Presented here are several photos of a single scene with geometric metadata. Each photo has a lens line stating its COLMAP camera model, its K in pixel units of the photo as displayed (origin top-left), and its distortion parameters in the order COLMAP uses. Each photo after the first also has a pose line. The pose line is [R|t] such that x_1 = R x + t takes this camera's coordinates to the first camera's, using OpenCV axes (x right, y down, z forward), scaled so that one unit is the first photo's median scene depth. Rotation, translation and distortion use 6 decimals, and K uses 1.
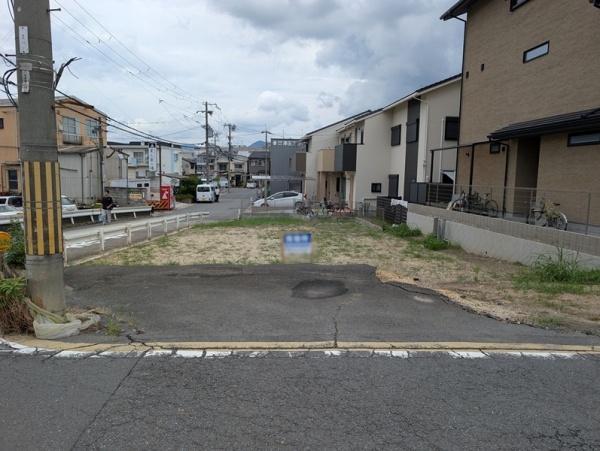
lens RADIAL K [[430.3, 0, 296.8], [0, 430.3, 225.8], [0, 0, 1]] dist [0.023642, -0.023242]
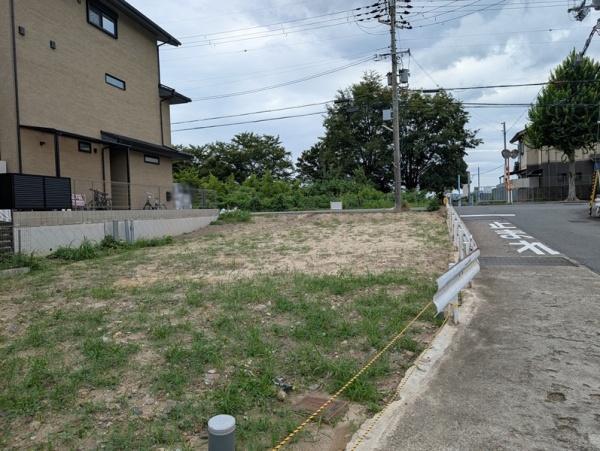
lens RADIAL K [[430.3, 0, 297.2], [0, 430.3, 220.5], [0, 0, 1]] dist [0.023642, -0.023242]
pose [[-0.944628, 0.002818, 0.328132, -0.152983], [0.052314, 0.988467, 0.142113, -0.061501], [-0.323947, 0.151410, -0.933881, 0.855456]]
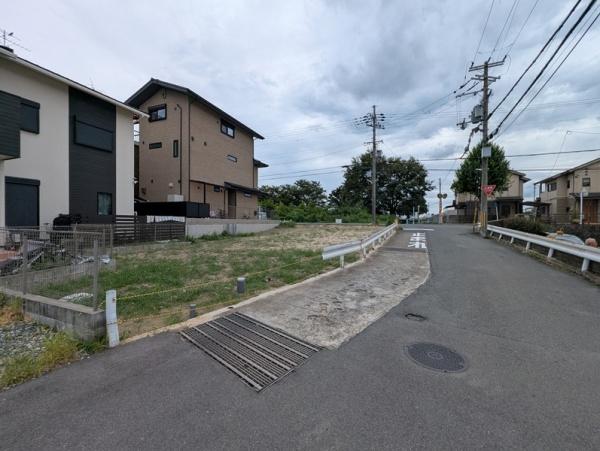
lens RADIAL K [[247.0, 0, 300.2], [0, 247.0, 224.8], [0, 0, 1]] dist [0.008253, -0.001942]
pose [[-0.890867, -0.031811, 0.453149, -0.222539], [0.027598, 0.991912, 0.123889, -0.069489], [-0.453425, 0.122875, -0.882784, 0.914991]]
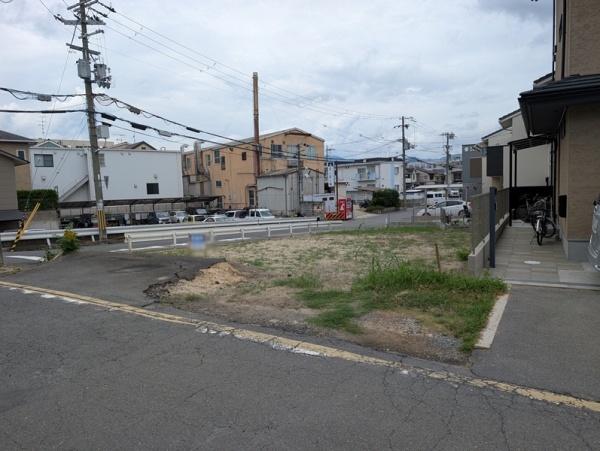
lens RADIAL K [[430.3, 0, 302.2], [0, 430.3, 222.4], [0, 0, 1]] dist [0.023642, -0.023242]
pose [[0.822928, -0.002708, -0.568139, 0.252755], [-0.016625, 0.999446, -0.028844, 0.003362], [0.567902, 0.033181, 0.822427, 0.017504]]
